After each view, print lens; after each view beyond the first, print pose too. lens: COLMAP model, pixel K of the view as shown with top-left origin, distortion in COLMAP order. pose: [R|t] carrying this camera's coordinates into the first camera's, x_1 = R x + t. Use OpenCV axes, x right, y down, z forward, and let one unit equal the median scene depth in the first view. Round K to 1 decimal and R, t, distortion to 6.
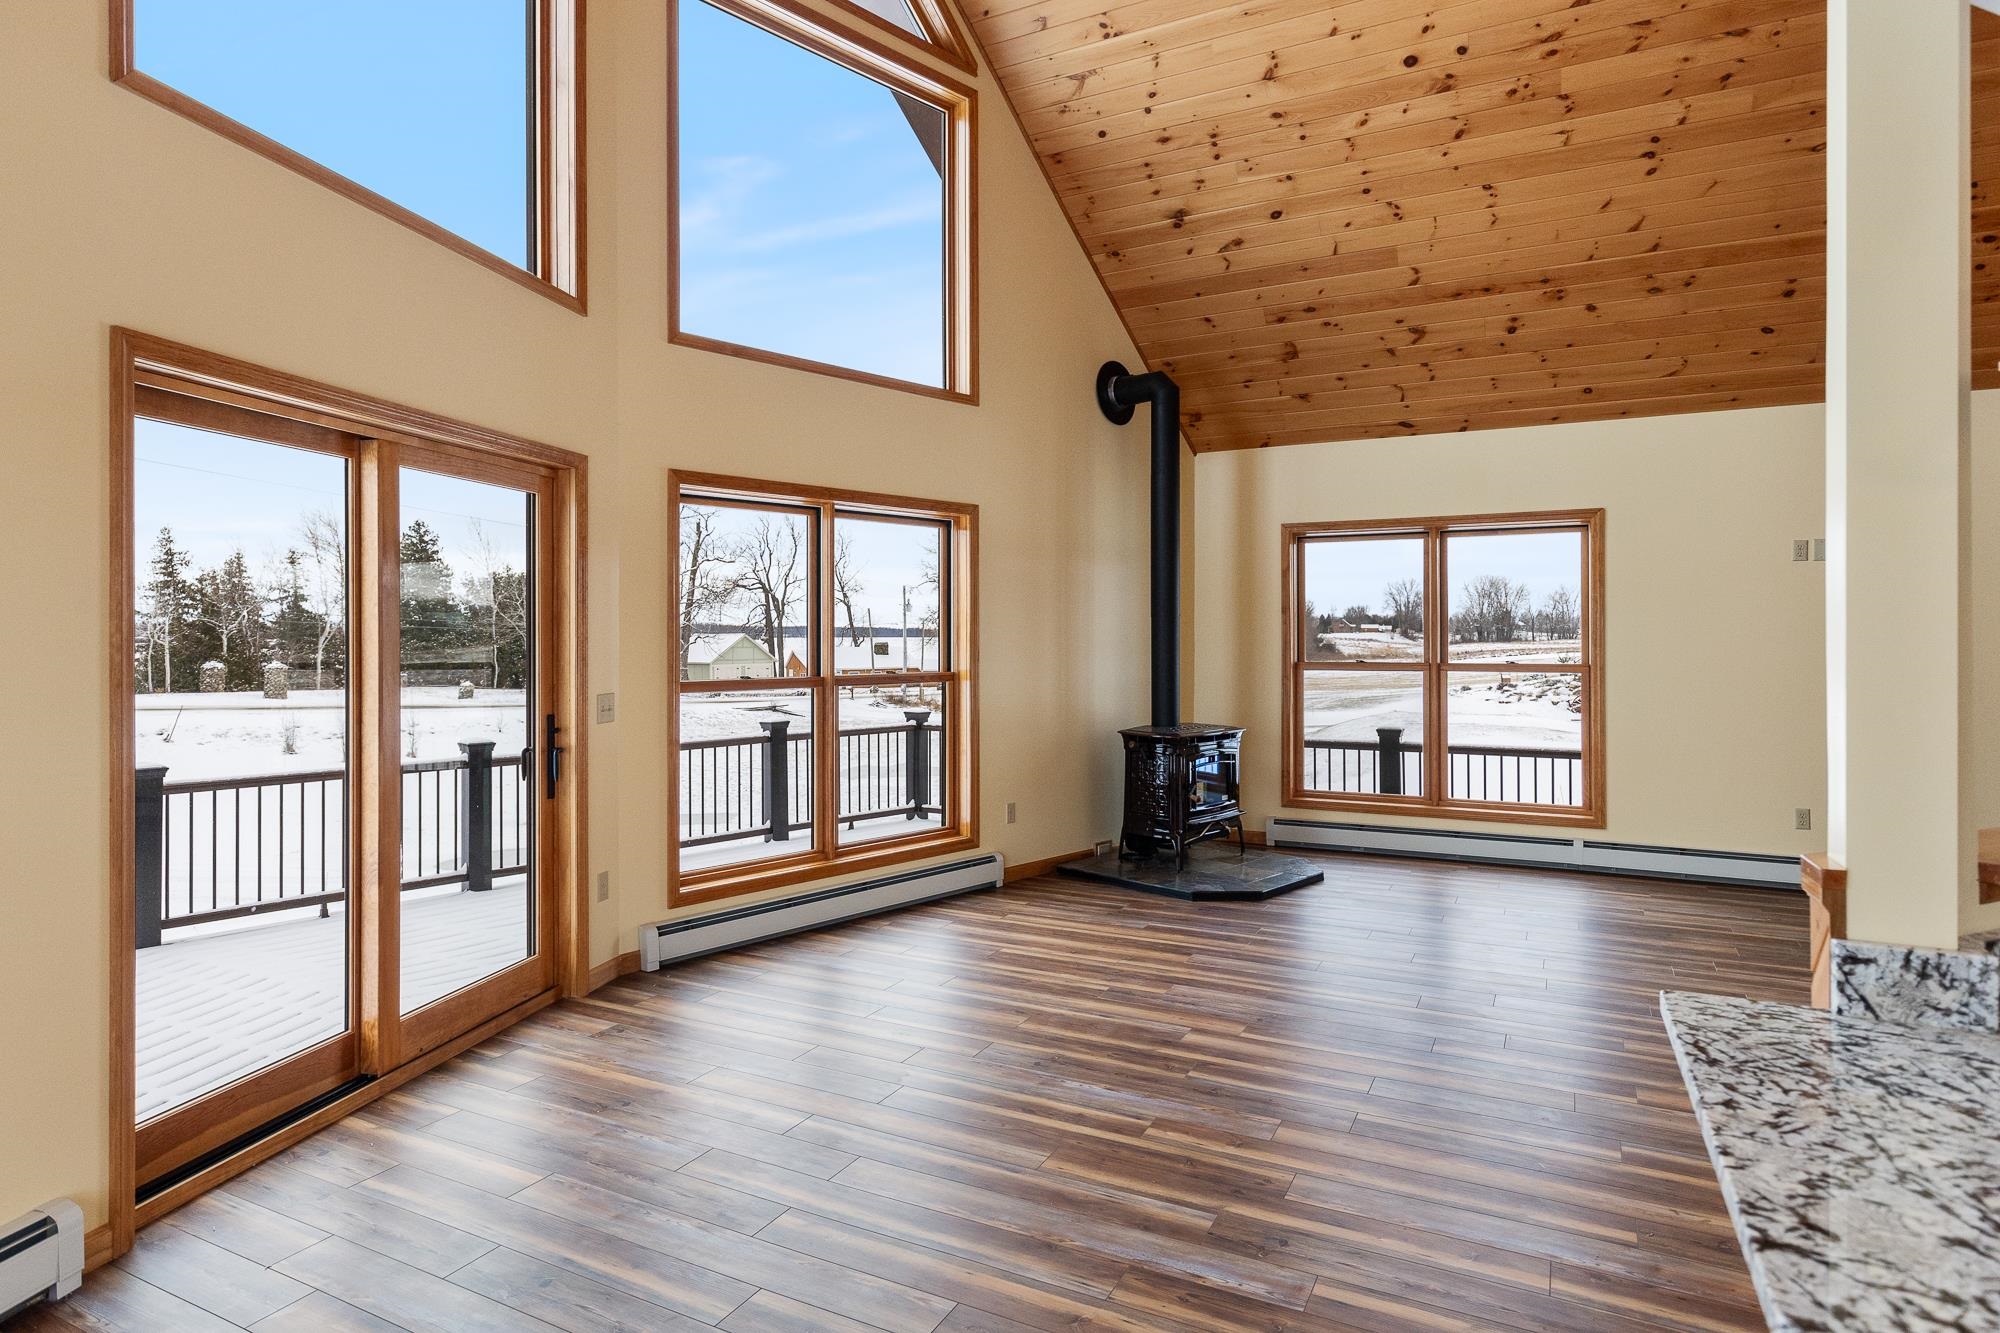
lens RADIAL K [[1108.2, 0, 1001.1], [0, 1108.2, 630.2], [0, 0, 1]] dist [0.002697, 0.000009]
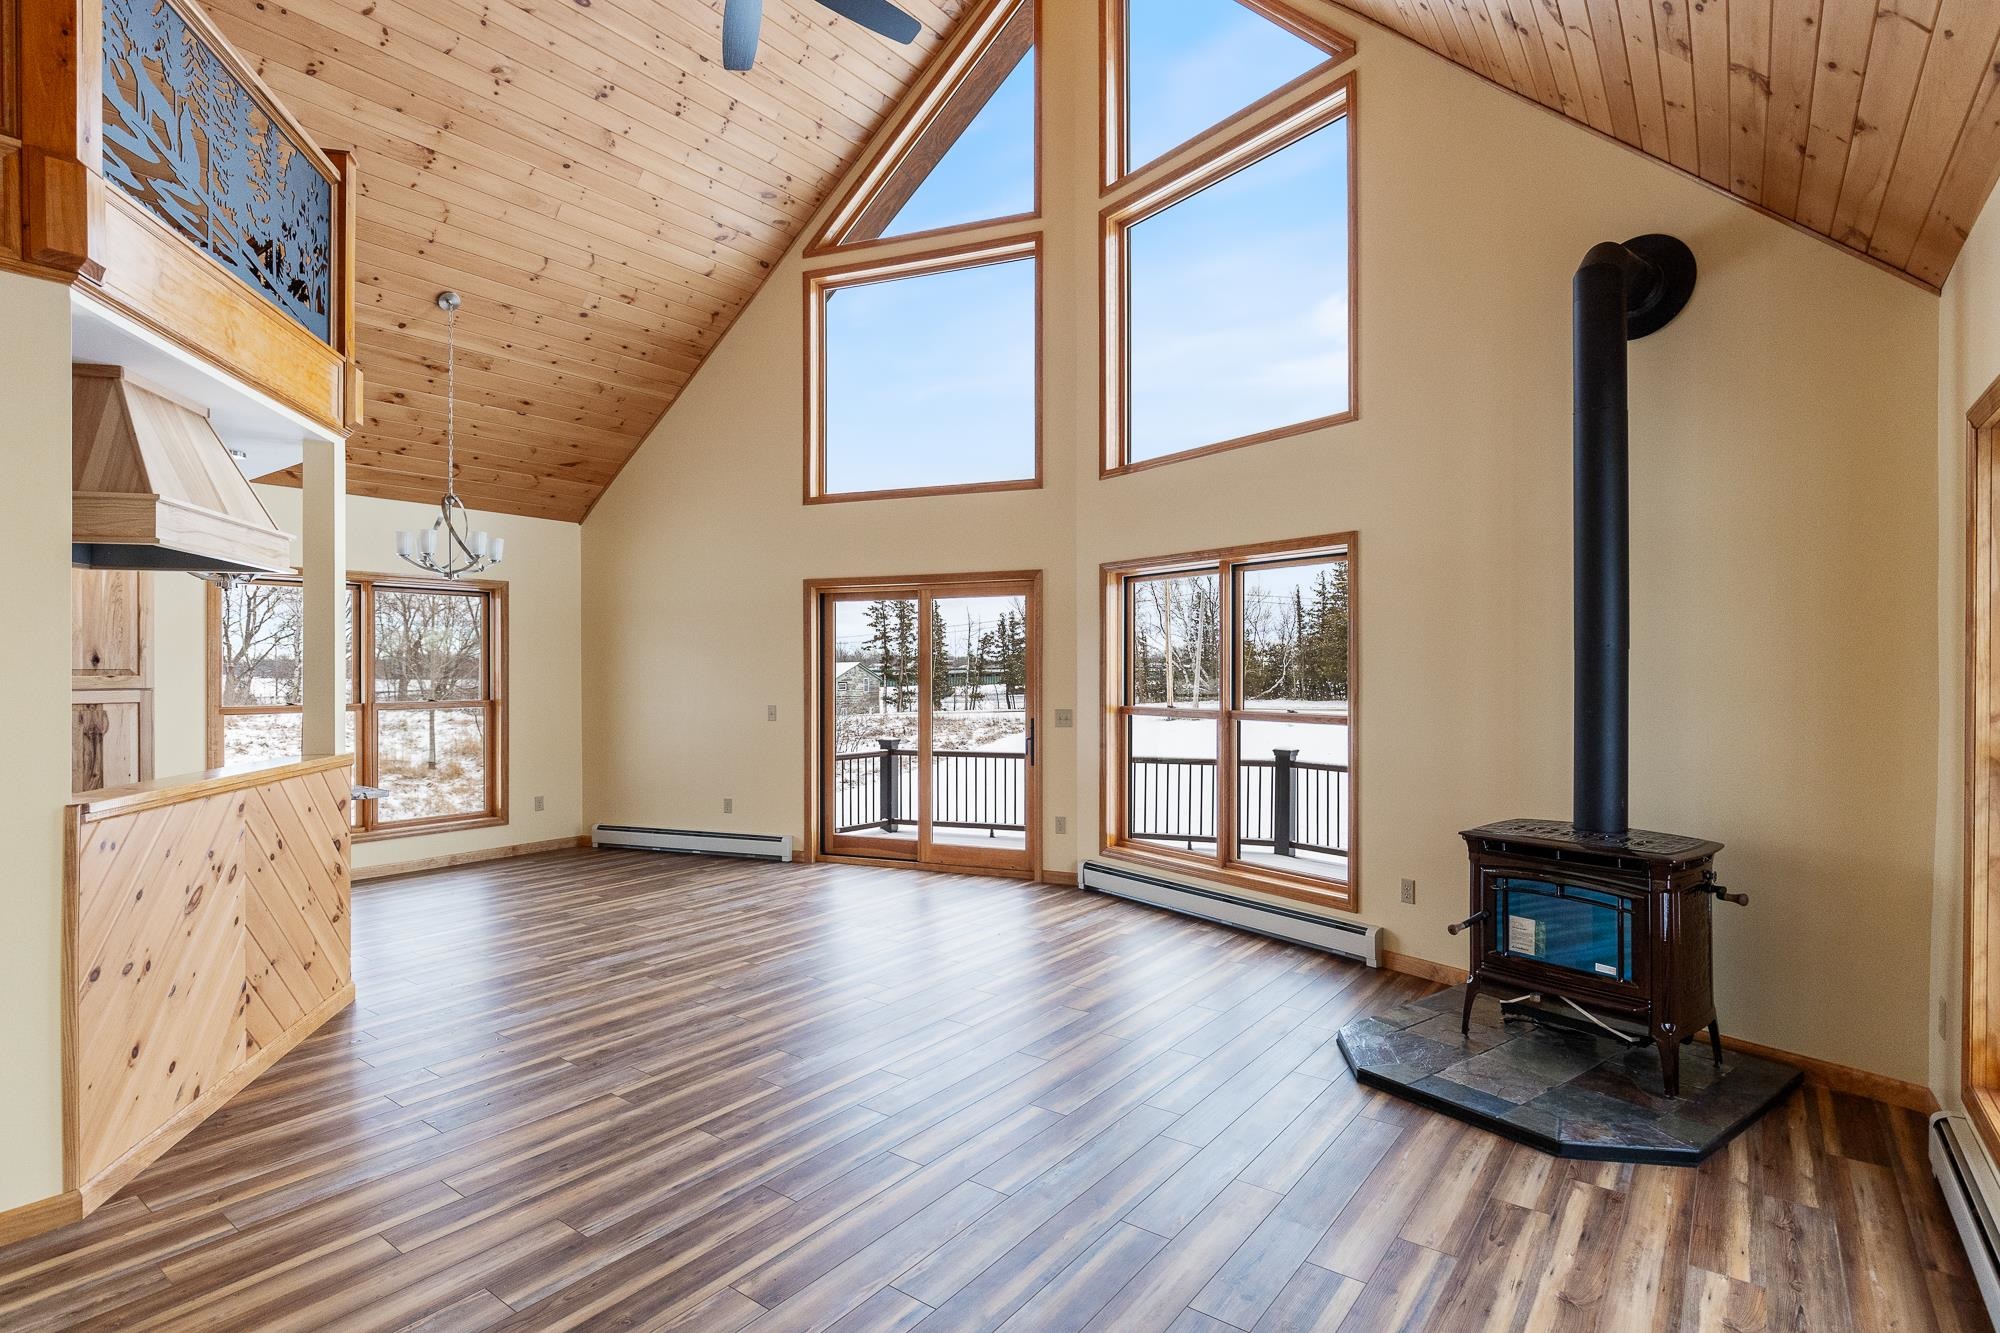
lens RADIAL K [[991.7, 0, 1000.0], [0, 991.7, 666.5], [0, 0, 1]] dist [-0.000032, -0.000272]
pose [[-0.175028, 0.000190, -0.984564, 0.809518], [0.004969, 0.999987, -0.000690, -0.004514], [0.984551, -0.005013, -0.175026, 0.846553]]
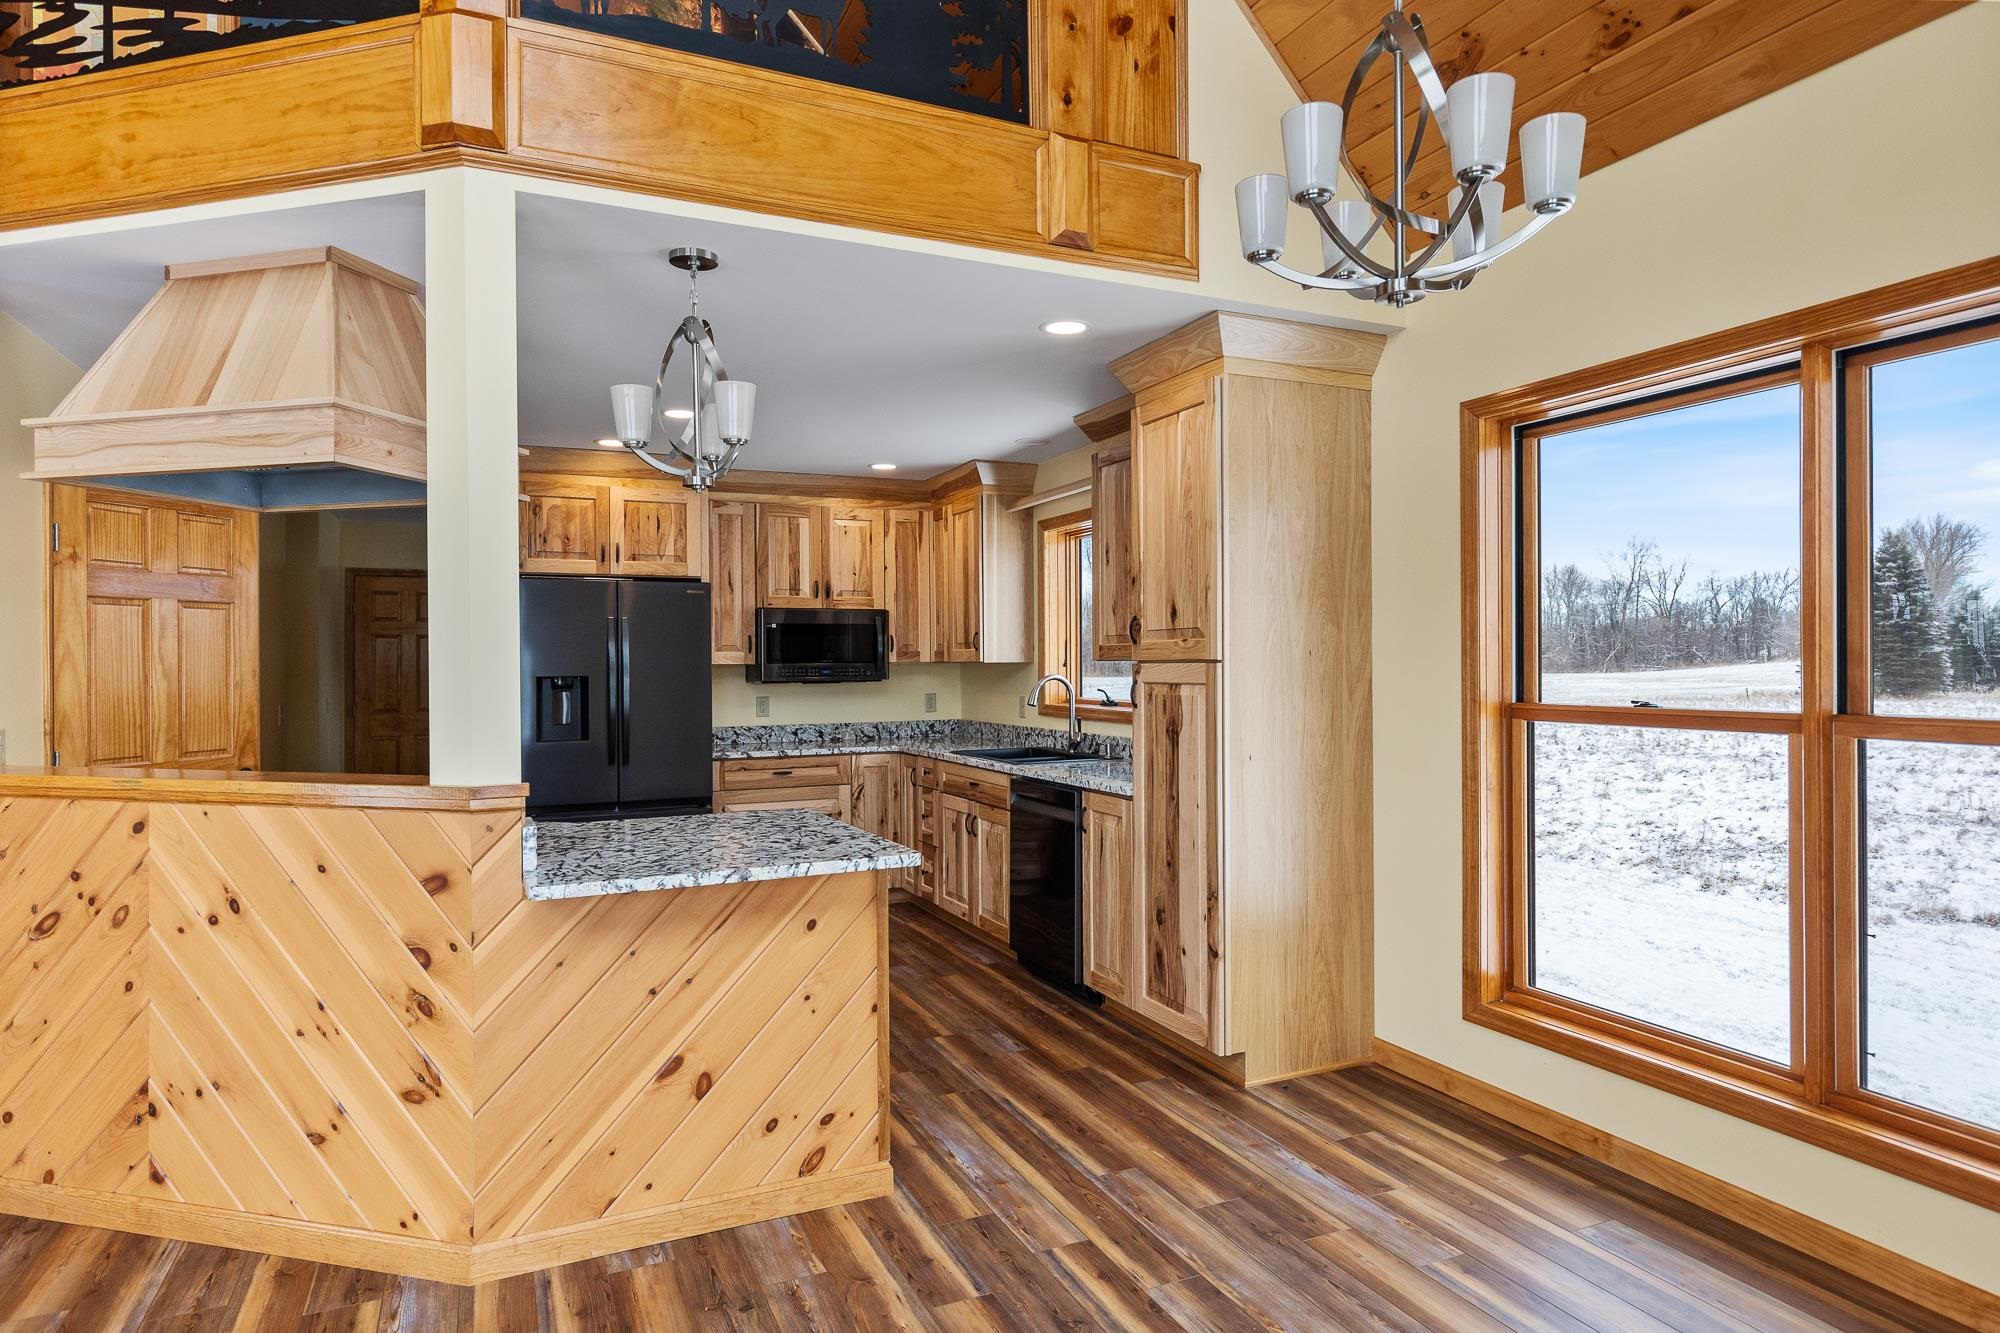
lens RADIAL K [[1128.6, 0, 994.3], [0, 1128.6, 657.2], [0, 0, 1]] dist [0.007622, -0.000345]
pose [[-0.781051, 0.009245, 0.624399, -0.202872], [0.007672, 0.999957, -0.005208, 0.011242], [-0.624420, 0.000723, -0.781088, 0.464559]]
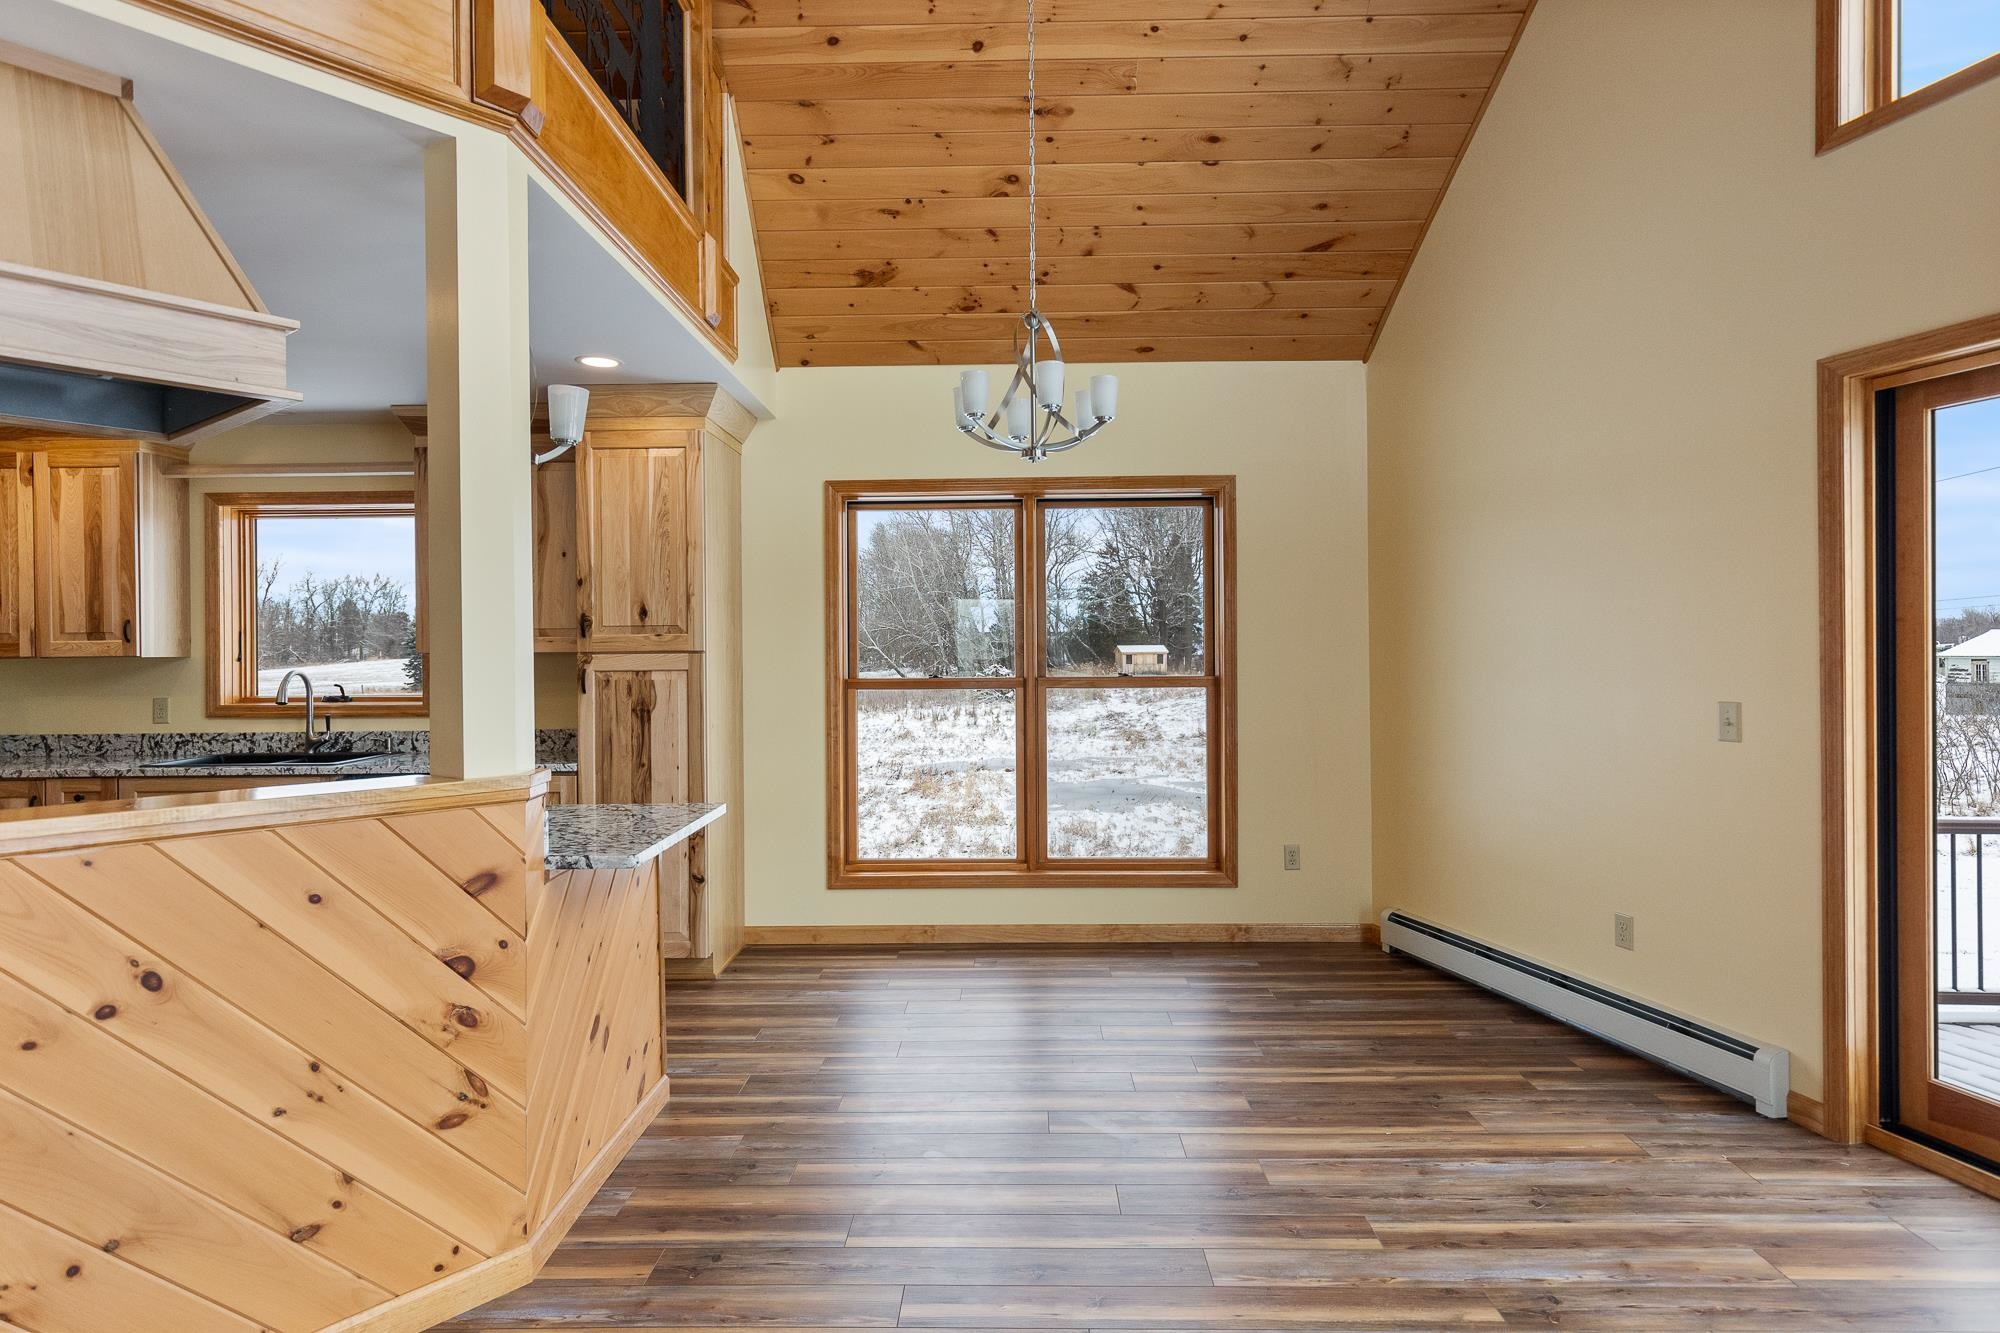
lens RADIAL K [[1126.2, 0, 993.8], [0, 1126.2, 650.3], [0, 0, 1]] dist [0.004820, 0.001824]
pose [[-0.899489, 0.009605, -0.436837, 0.218799], [0.010469, 0.999945, 0.000428, 0.011830], [0.436818, -0.004188, -0.899540, 0.692559]]
